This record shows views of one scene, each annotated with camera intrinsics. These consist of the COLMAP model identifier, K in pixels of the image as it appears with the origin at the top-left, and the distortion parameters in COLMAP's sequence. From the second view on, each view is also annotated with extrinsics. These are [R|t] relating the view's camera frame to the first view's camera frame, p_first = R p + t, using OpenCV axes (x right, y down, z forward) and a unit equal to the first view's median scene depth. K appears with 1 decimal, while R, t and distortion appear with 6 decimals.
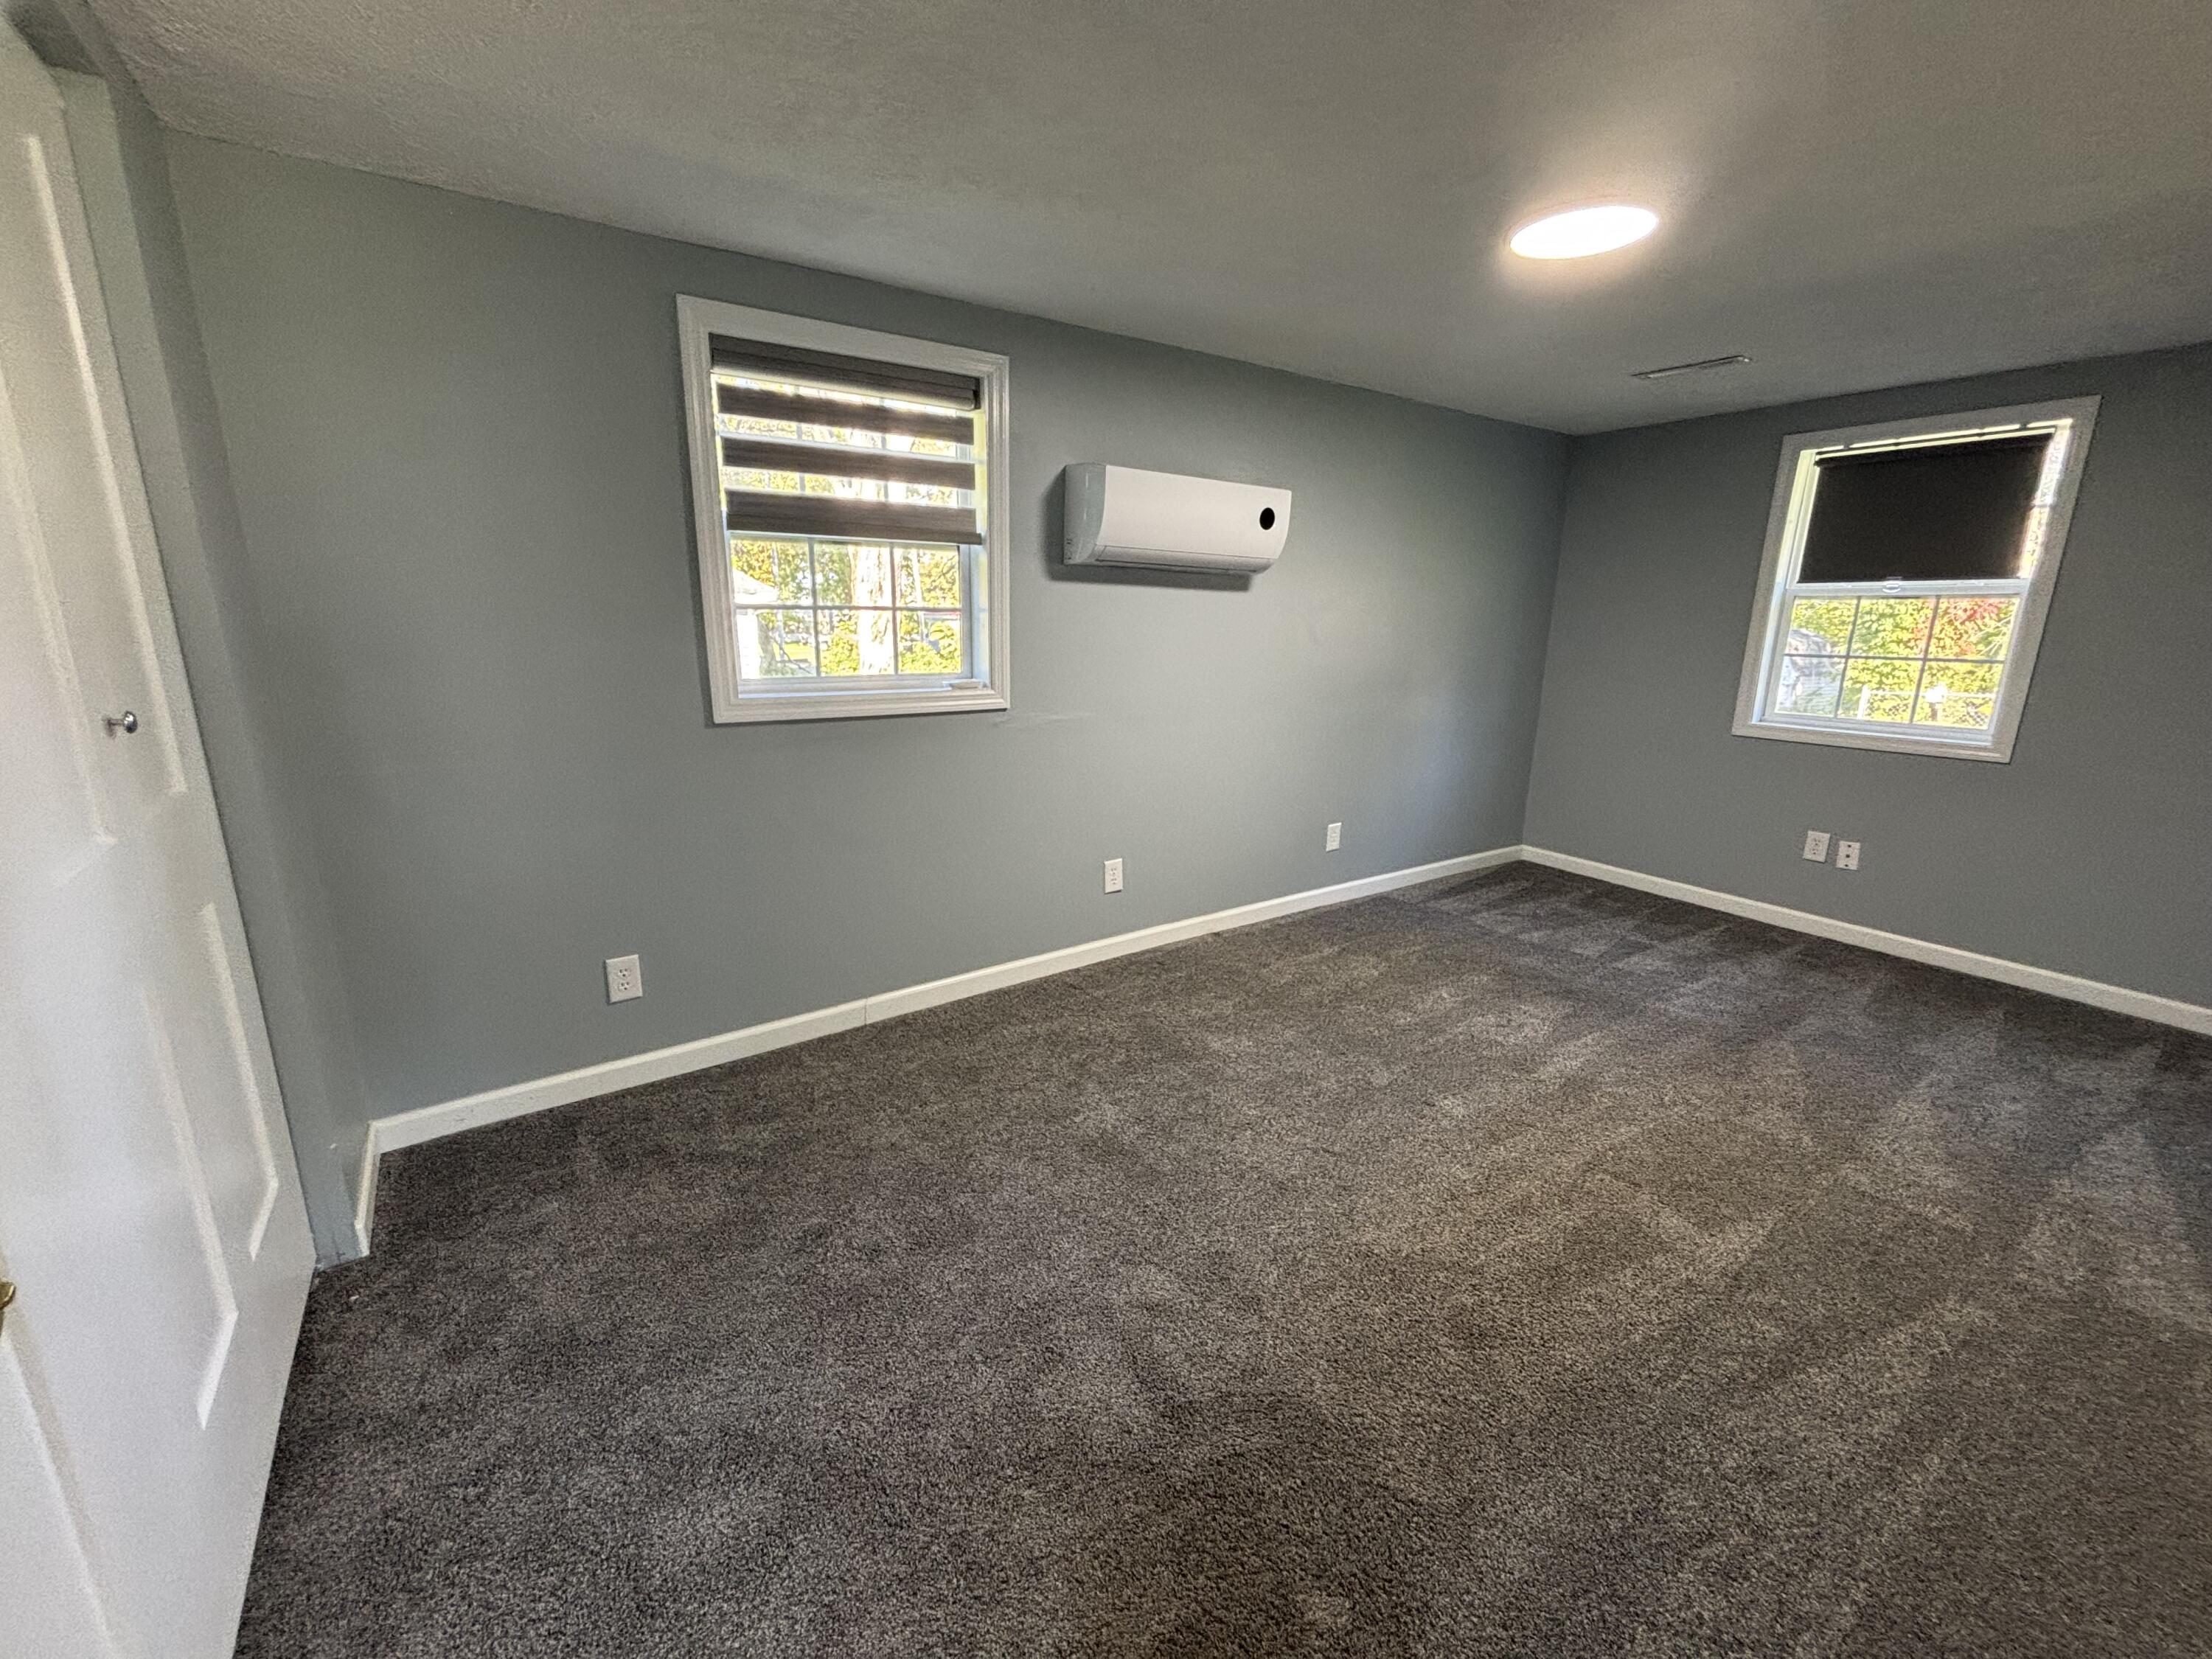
lens RADIAL K [[894.6, 0, 1105.3], [0, 894.6, 825.6], [0, 0, 1]] dist [-0.001025, -0.000650]
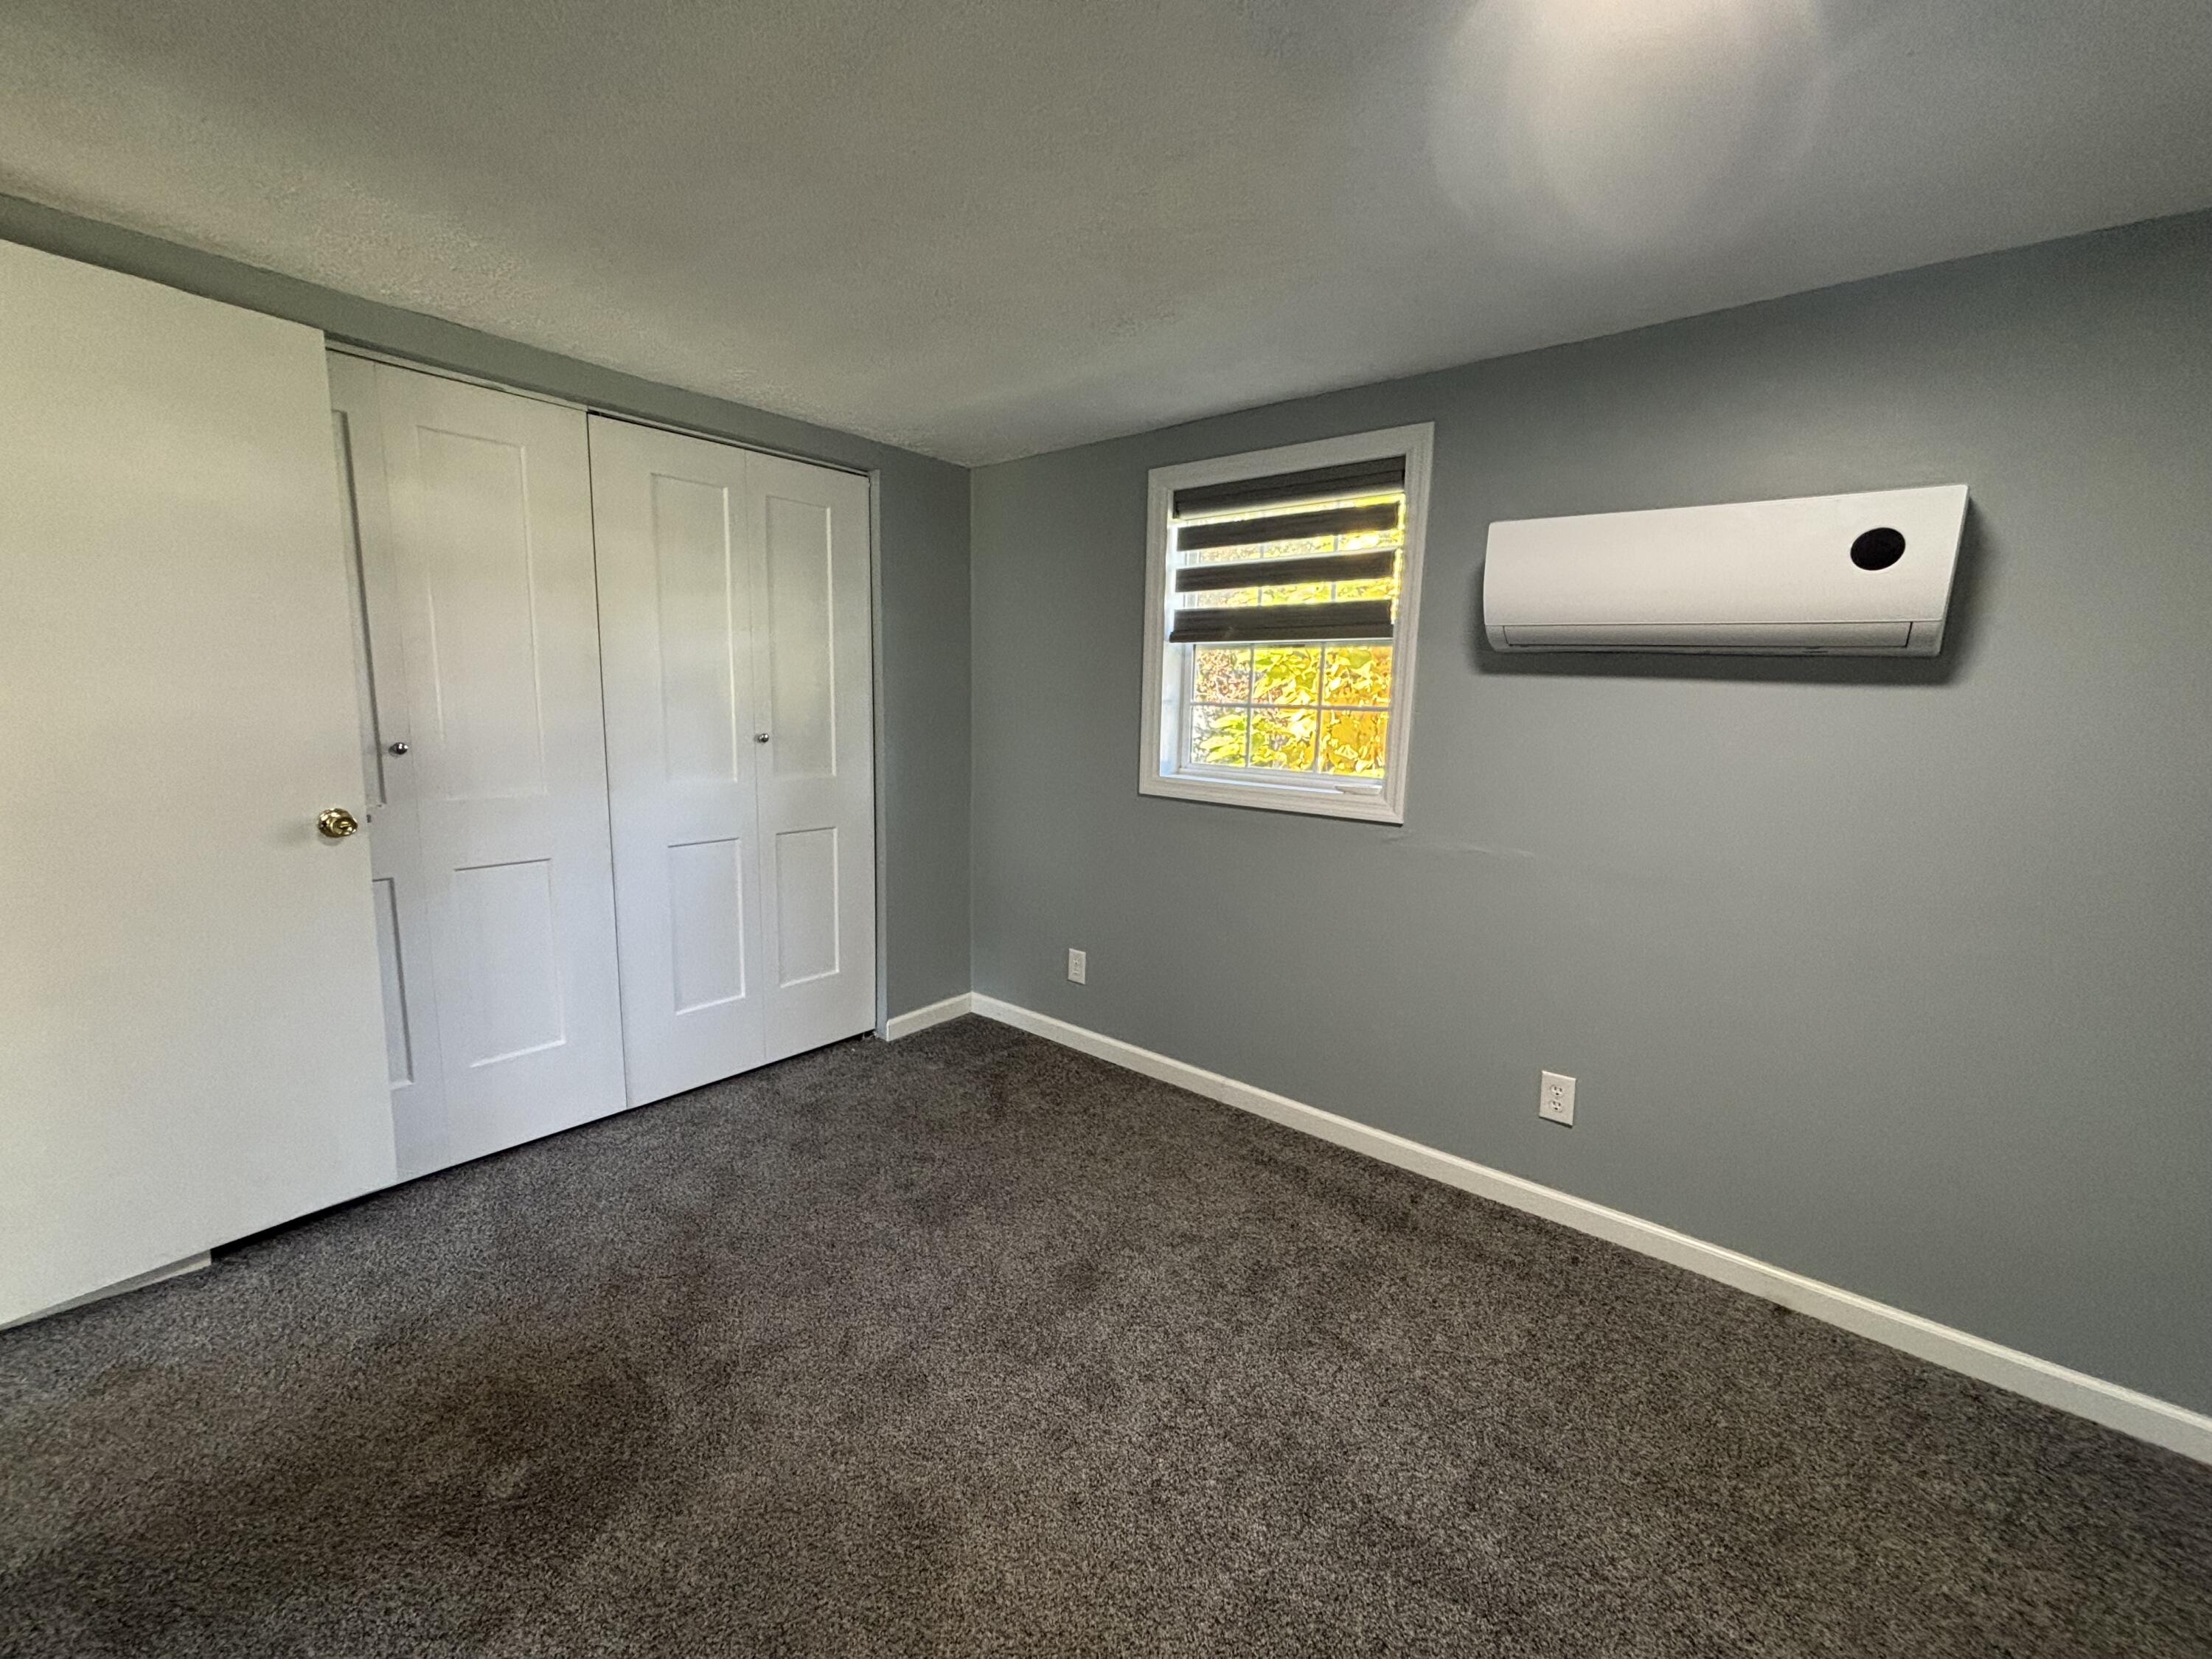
lens RADIAL K [[894.6, 0, 1105.3], [0, 894.6, 825.6], [0, 0, 1]] dist [-0.001025, -0.000650]
pose [[0.254716, 0.132676, -0.957871, 0.689245], [-0.259067, 0.963697, 0.064592, -0.123595], [0.931668, 0.231700, 0.279841, 0.555793]]
